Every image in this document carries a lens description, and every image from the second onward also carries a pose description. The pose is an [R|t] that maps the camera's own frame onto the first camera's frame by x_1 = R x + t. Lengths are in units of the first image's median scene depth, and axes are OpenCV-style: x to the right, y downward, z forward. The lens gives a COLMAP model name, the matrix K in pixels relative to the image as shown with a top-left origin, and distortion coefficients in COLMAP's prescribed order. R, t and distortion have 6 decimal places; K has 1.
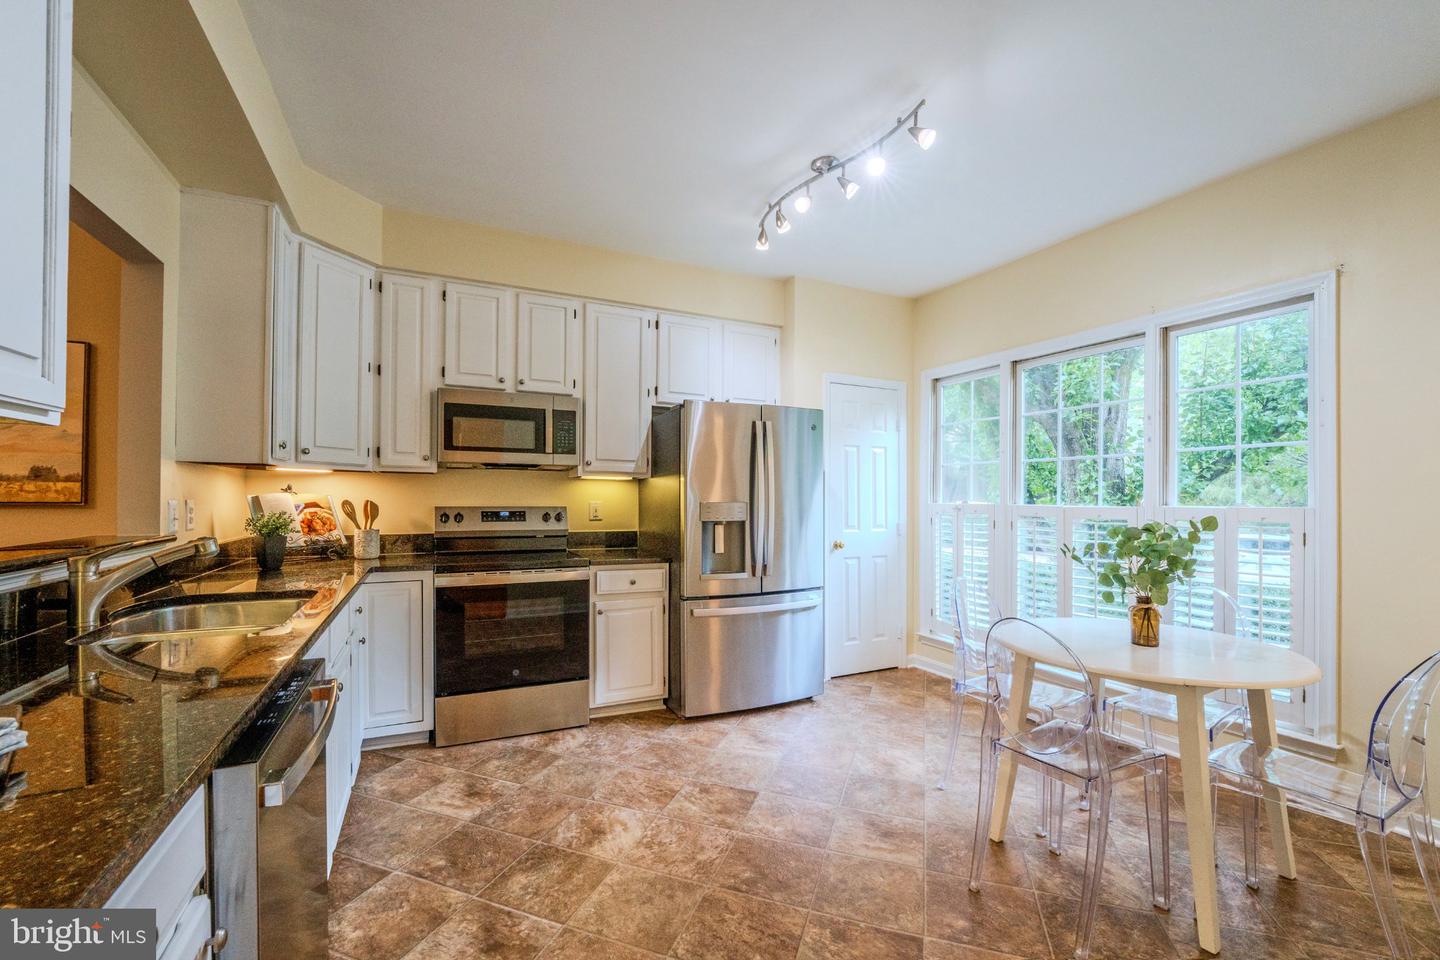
lens RADIAL K [[586.7, 0, 724.6], [0, 586.7, 506.8], [0, 0, 1]] dist [-0.000120, 0.000041]
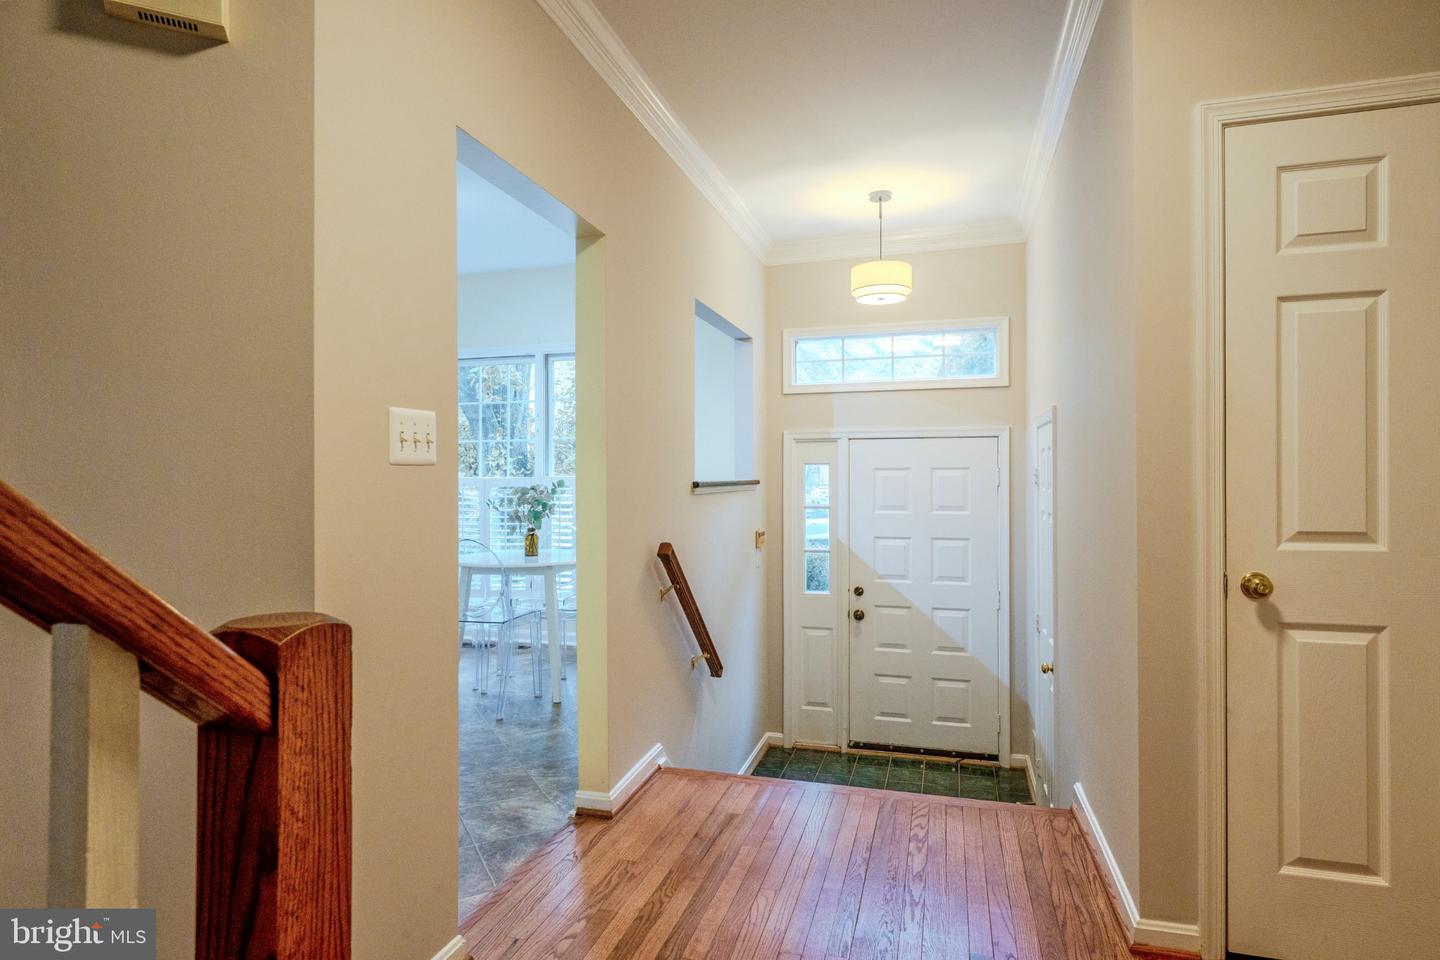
lens RADIAL K [[775.9, 0, 720.0], [0, 775.9, 480.0], [0, 0, 1]] dist [0.017726, 0.000014]
pose [[0.670764, -0.000330, 0.741671, -0.580663], [0.005935, 0.999970, -0.004923, 0.028423], [-0.741647, 0.007705, 0.670746, -0.907461]]
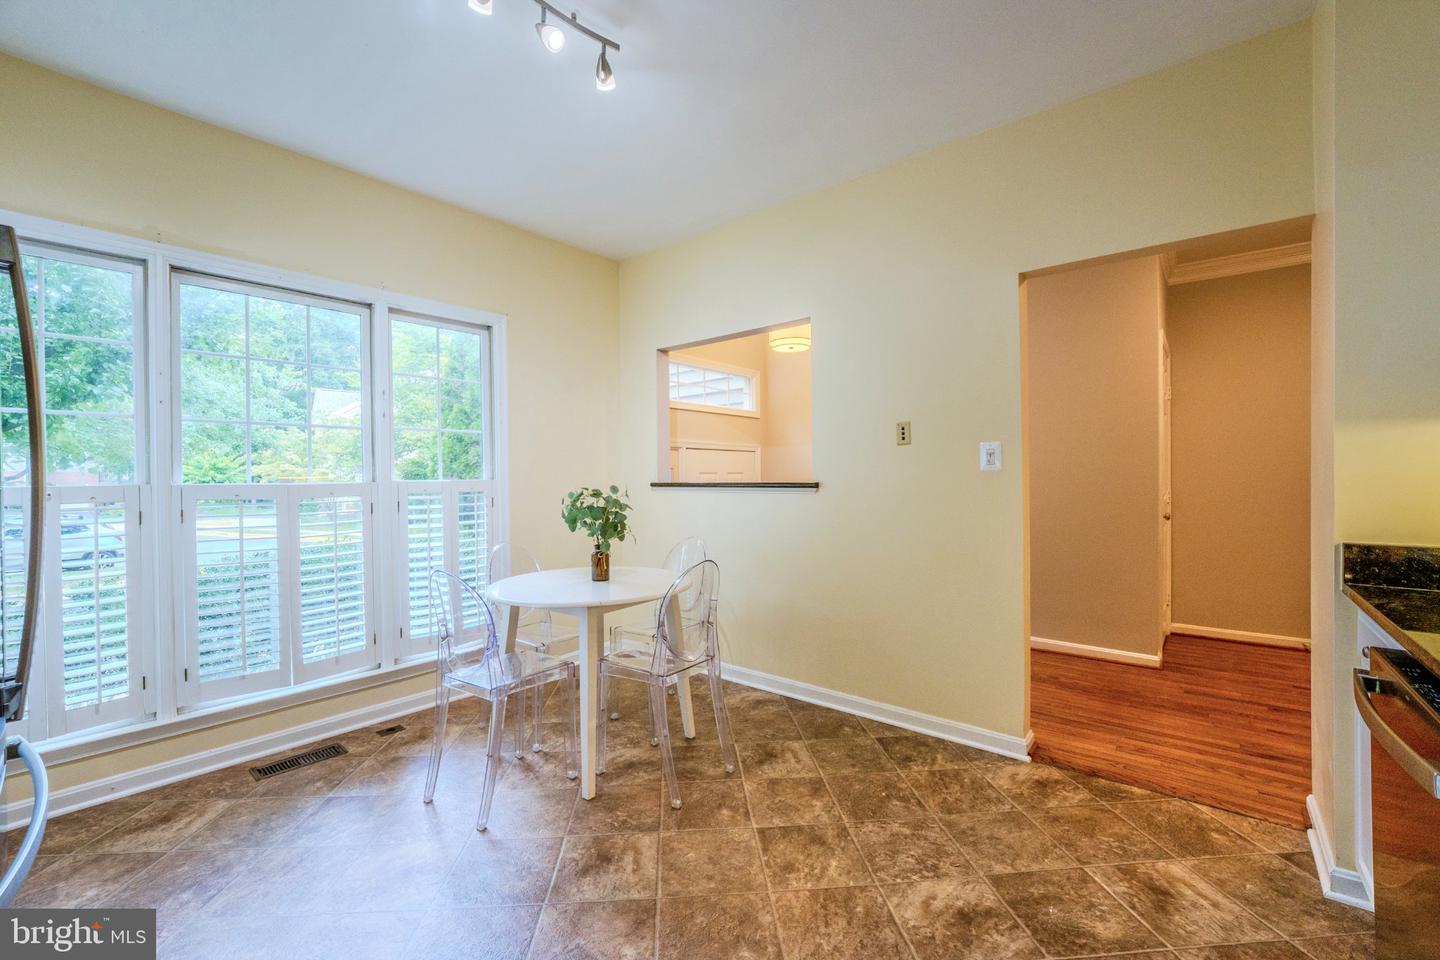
lens RADIAL K [[597.0, 0, 700.7], [0, 597.0, 479.4], [0, 0, 1]] dist [-0.013315, 0.000149]
pose [[-0.385934, -0.003584, 0.922519, -0.622331], [0.019847, 0.999729, 0.012187, -0.011007], [-0.922313, 0.023012, -0.385759, 1.274612]]
